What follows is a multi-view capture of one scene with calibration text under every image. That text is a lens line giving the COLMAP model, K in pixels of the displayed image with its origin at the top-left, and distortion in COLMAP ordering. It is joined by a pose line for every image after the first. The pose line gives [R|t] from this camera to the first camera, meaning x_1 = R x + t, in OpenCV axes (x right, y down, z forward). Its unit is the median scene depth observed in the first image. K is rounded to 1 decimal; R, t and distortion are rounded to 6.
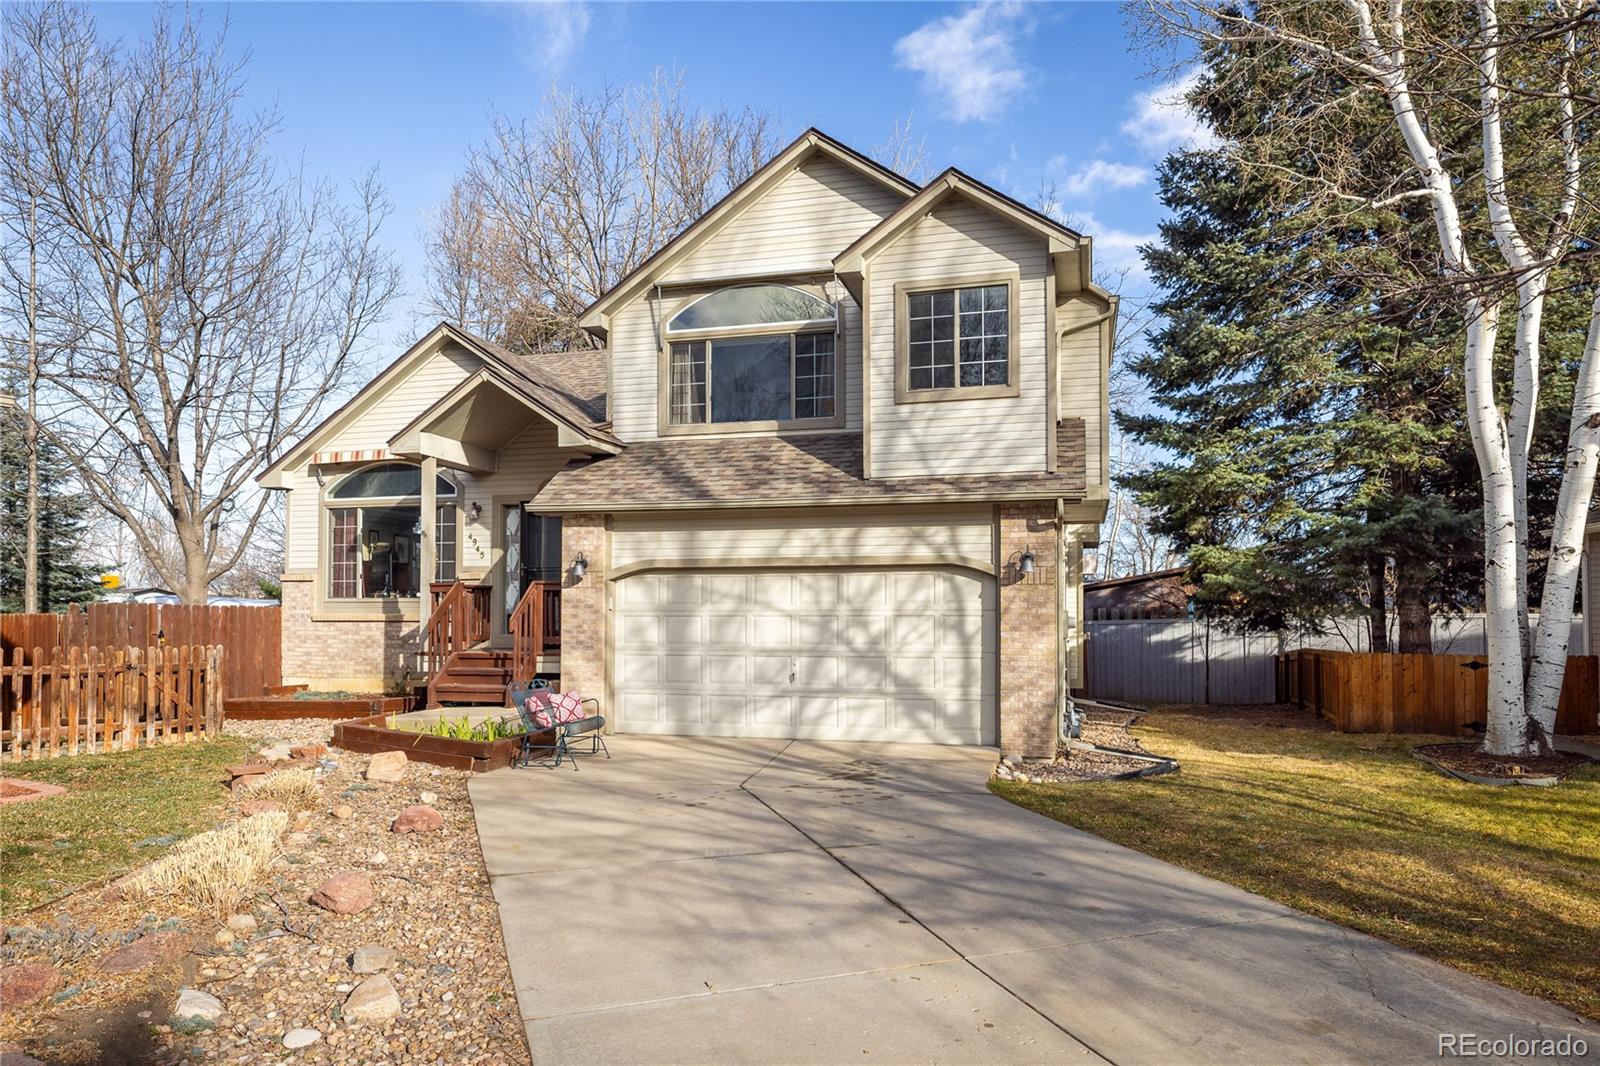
lens RADIAL K [[979.9, 0, 797.8], [0, 979.9, 520.5], [0, 0, 1]] dist [-0.006027, 0.001177]
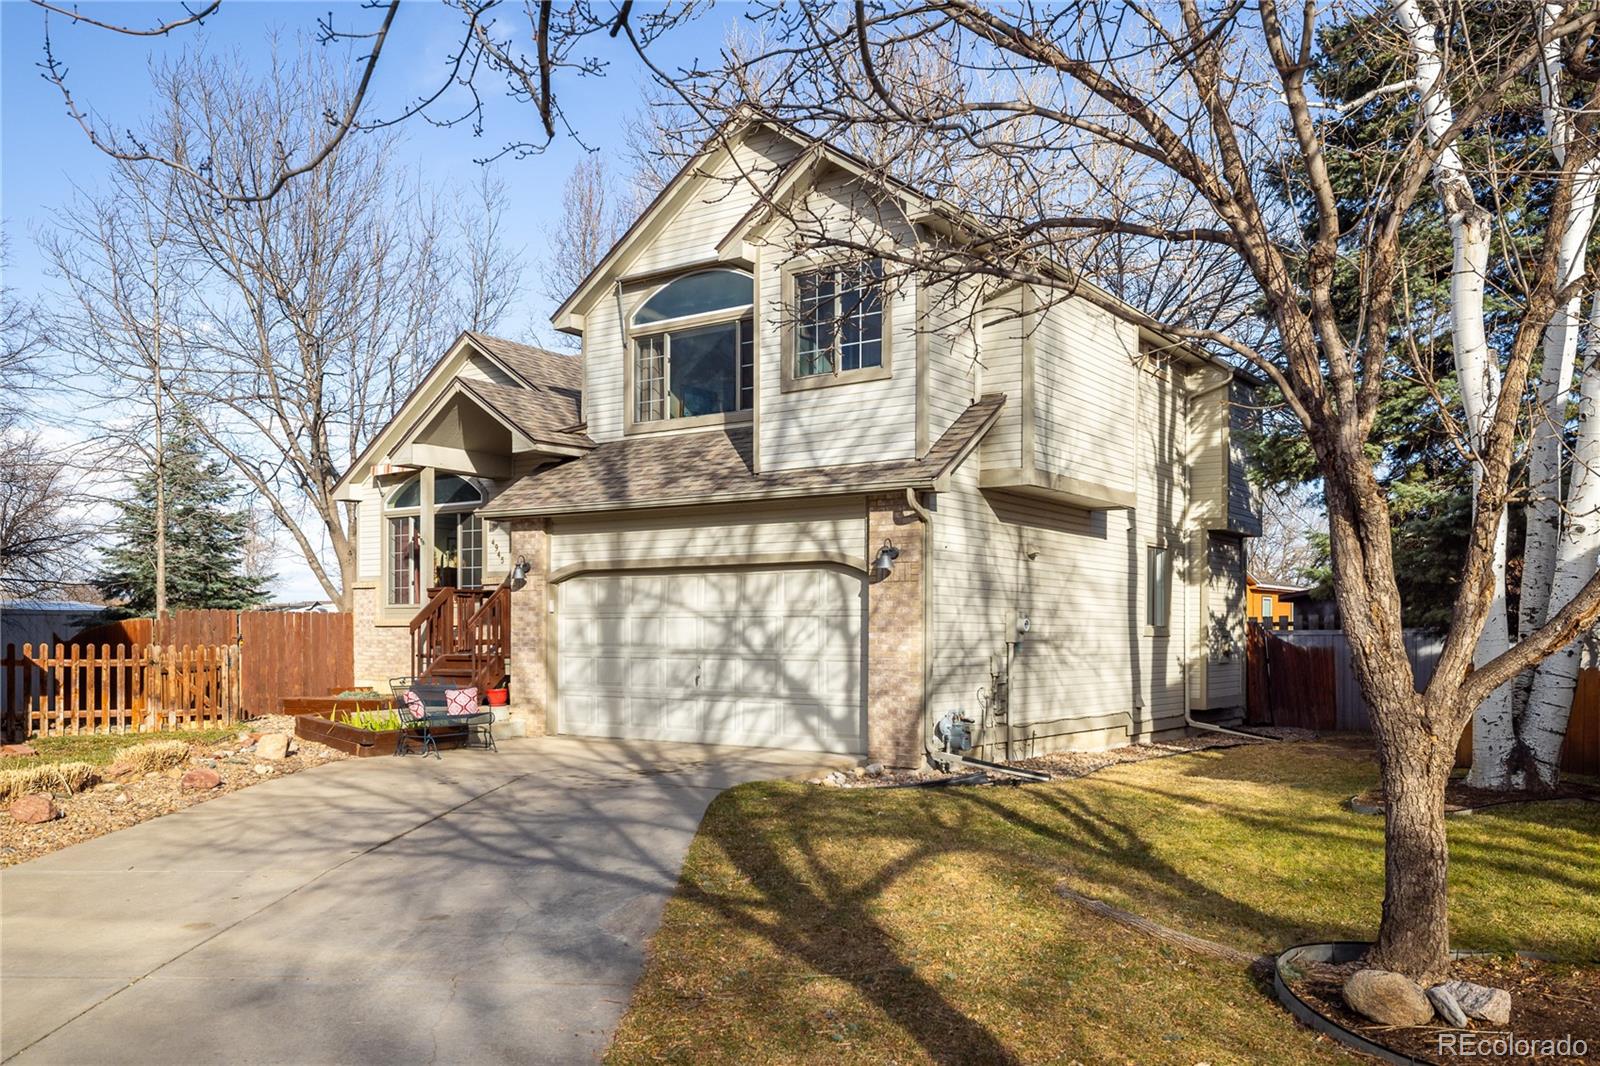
lens RADIAL K [[1222.5, 0, 800.0], [0, 1222.5, 533.0], [0, 0, 1]] dist [0.001674, 0.001039]
pose [[0.944497, -0.025929, -0.327496, 0.470064], [0.031332, 0.999446, 0.011230, 0.003593], [0.327023, -0.020868, 0.944786, -0.108562]]
